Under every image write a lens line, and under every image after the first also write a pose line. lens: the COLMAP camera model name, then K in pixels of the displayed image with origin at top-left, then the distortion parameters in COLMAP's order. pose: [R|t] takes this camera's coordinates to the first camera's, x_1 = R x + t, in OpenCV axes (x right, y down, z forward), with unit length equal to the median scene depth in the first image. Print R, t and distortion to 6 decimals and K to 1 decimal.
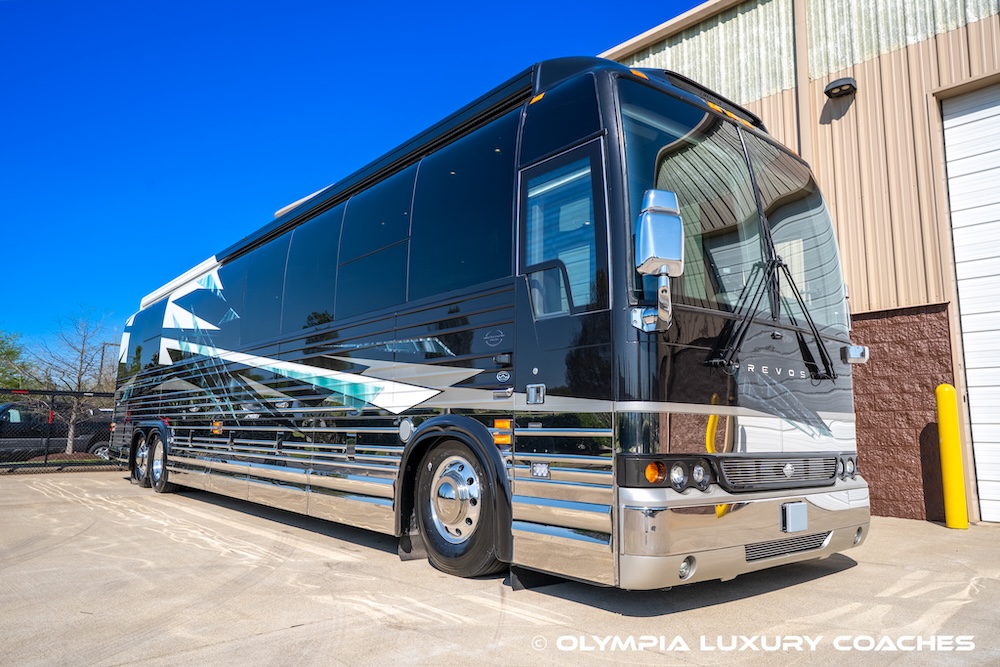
lens RADIAL K [[692.9, 0, 501.8], [0, 692.9, 330.3], [0, 0, 1]] dist [-0.008193, 0.010415]
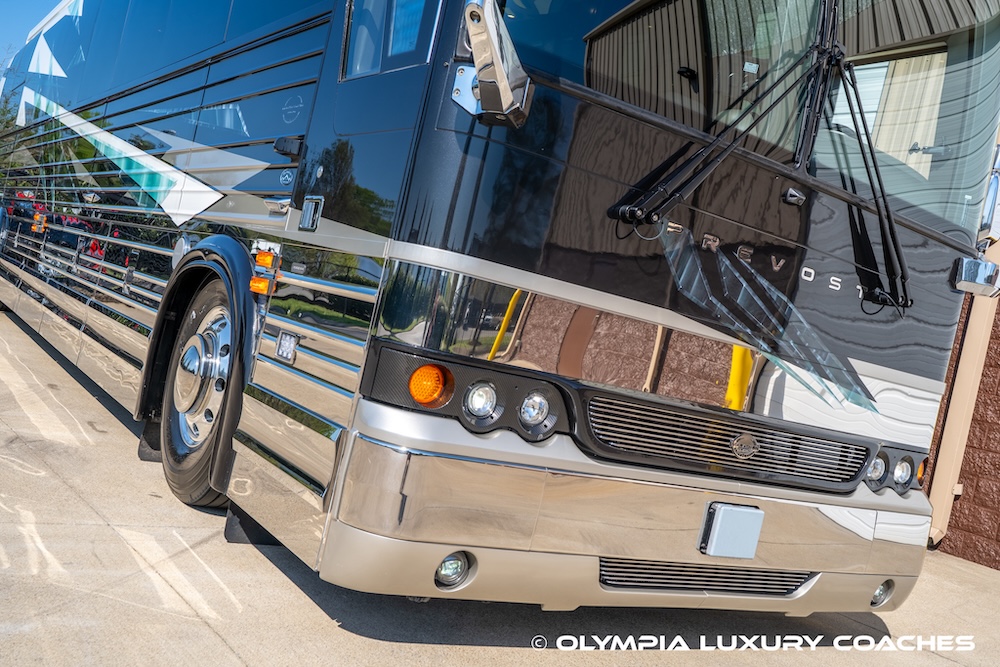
lens RADIAL K [[953.8, 0, 500.4], [0, 953.8, 331.6], [0, 0, 1]] dist [0.063346, 0.000000]
pose [[0.973654, 0.204689, -0.100501, 0.221695], [-0.188842, 0.970827, 0.147764, 0.032494], [0.127815, -0.124892, 0.983903, 0.199184]]
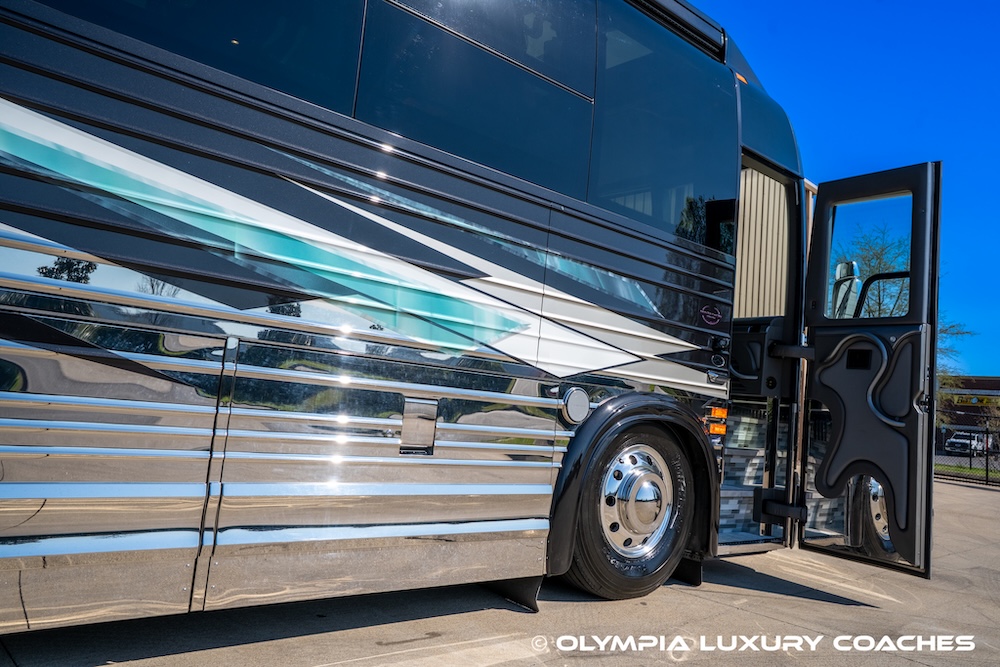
lens RADIAL K [[708.0, 0, 492.2], [0, 708.0, 332.5], [0, 0, 1]] dist [0.008931, 0.000328]
pose [[0.002015, 0.086888, 0.996216, -0.764602], [-0.240804, 0.966945, -0.083848, 0.147290], [-0.970572, -0.239724, 0.022871, 1.038928]]
